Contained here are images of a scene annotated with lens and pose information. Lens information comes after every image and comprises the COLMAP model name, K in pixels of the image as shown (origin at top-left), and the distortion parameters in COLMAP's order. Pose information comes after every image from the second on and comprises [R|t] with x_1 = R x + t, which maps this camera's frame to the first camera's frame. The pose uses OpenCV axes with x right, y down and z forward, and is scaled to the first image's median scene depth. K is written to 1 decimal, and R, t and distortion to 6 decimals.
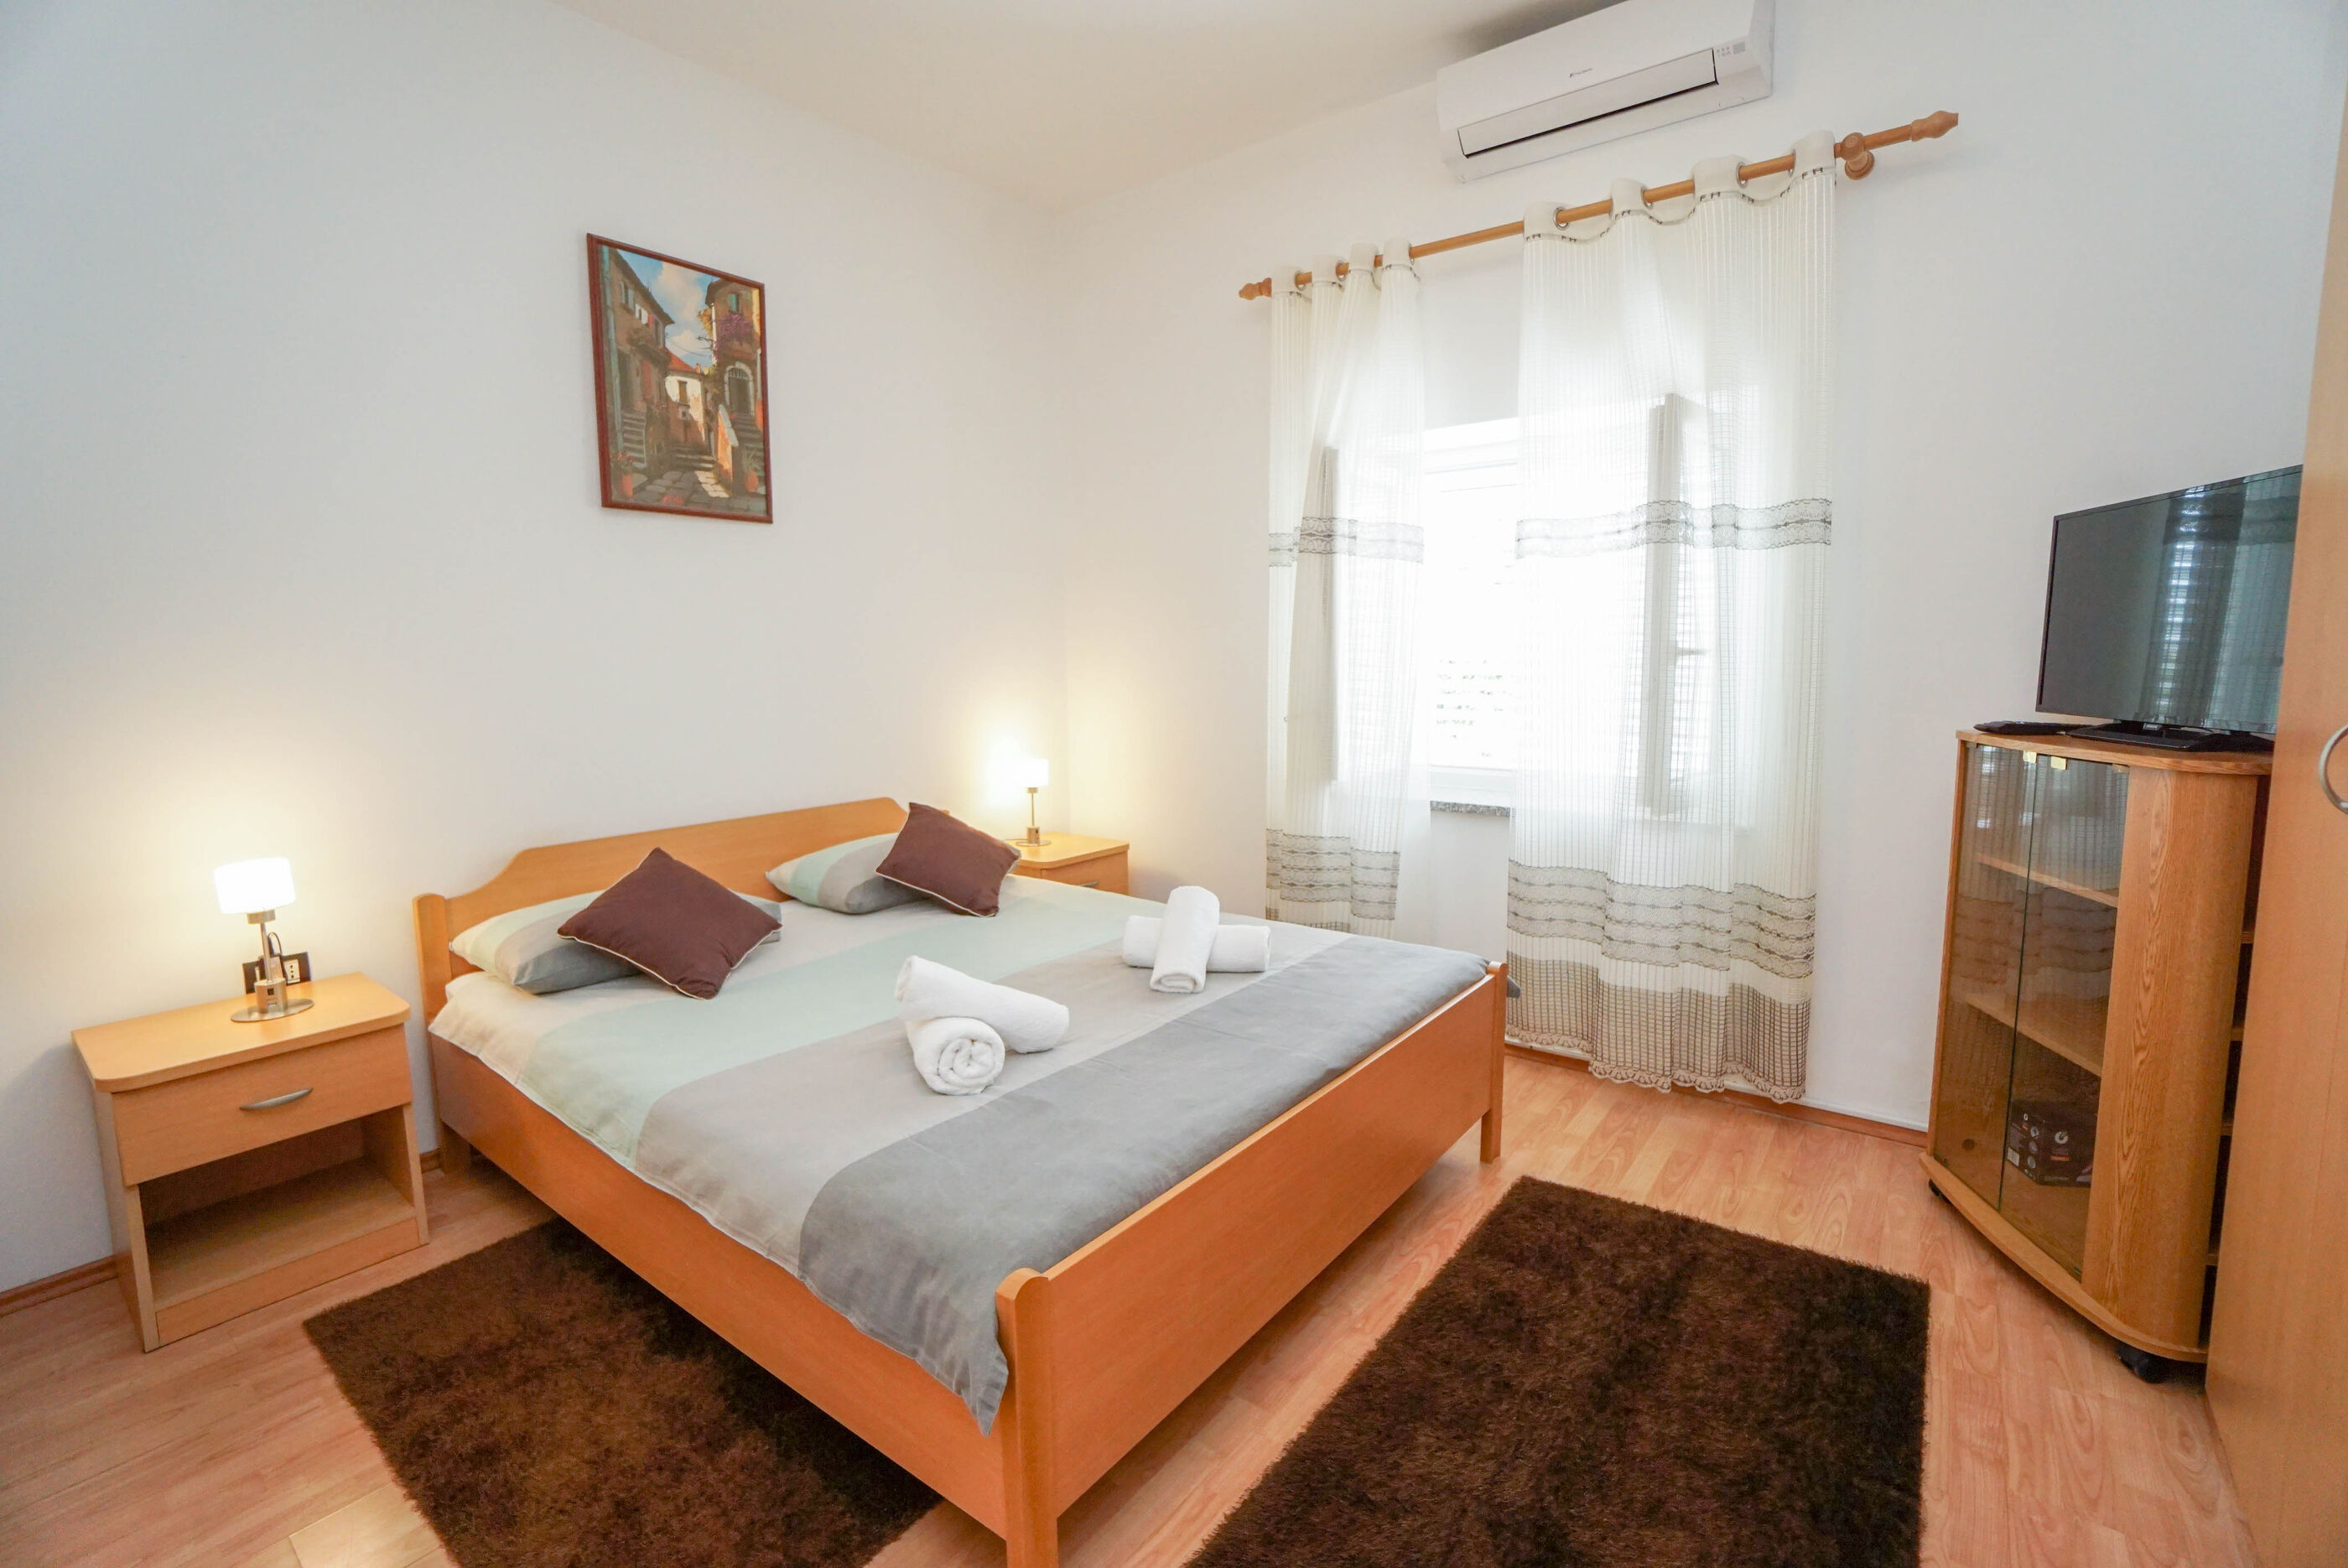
lens RADIAL K [[1031.4, 0, 1172.7], [0, 1031.4, 773.0], [0, 0, 1]] dist [-0.057605, 0.018764]
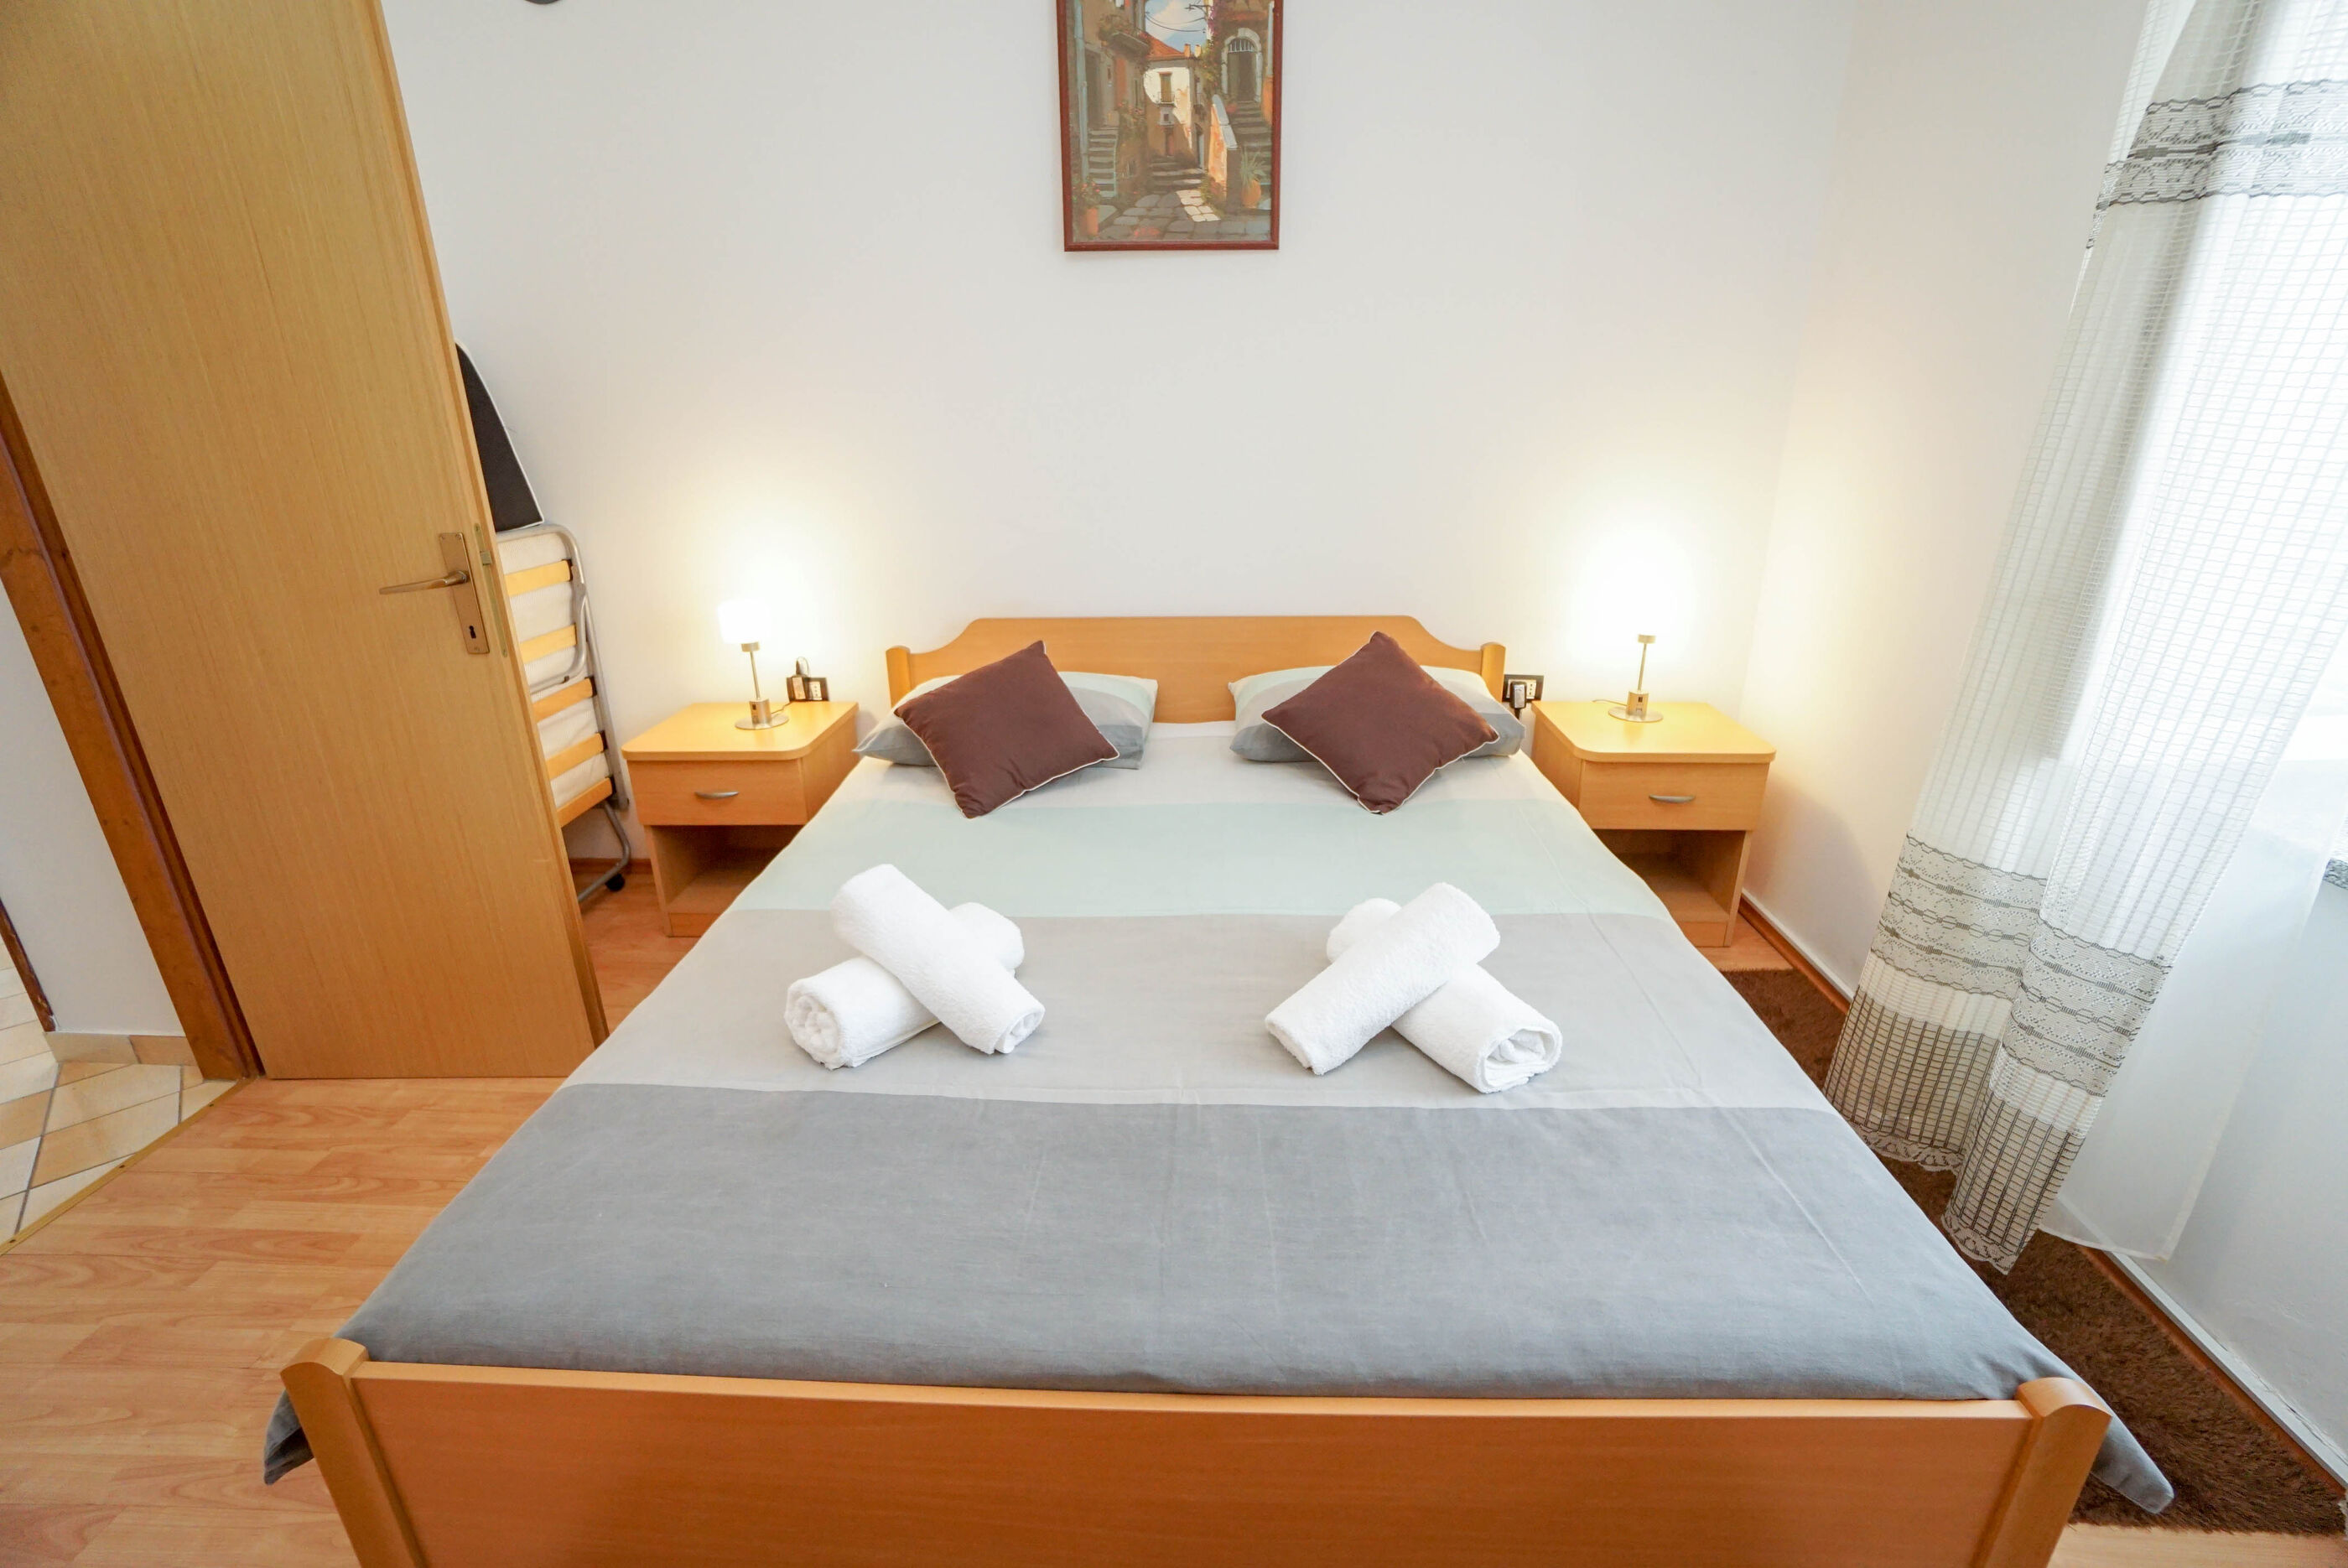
lens RADIAL K [[1031.4, 0, 1182.5], [0, 1031.4, 769.8], [0, 0, 1]] dist [-0.057605, 0.018764]
pose [[0.586866, 0.279672, -0.759850, 0.301834], [-0.089997, 0.955168, 0.282053, -0.086175], [0.804667, -0.097144, 0.585725, 0.500747]]
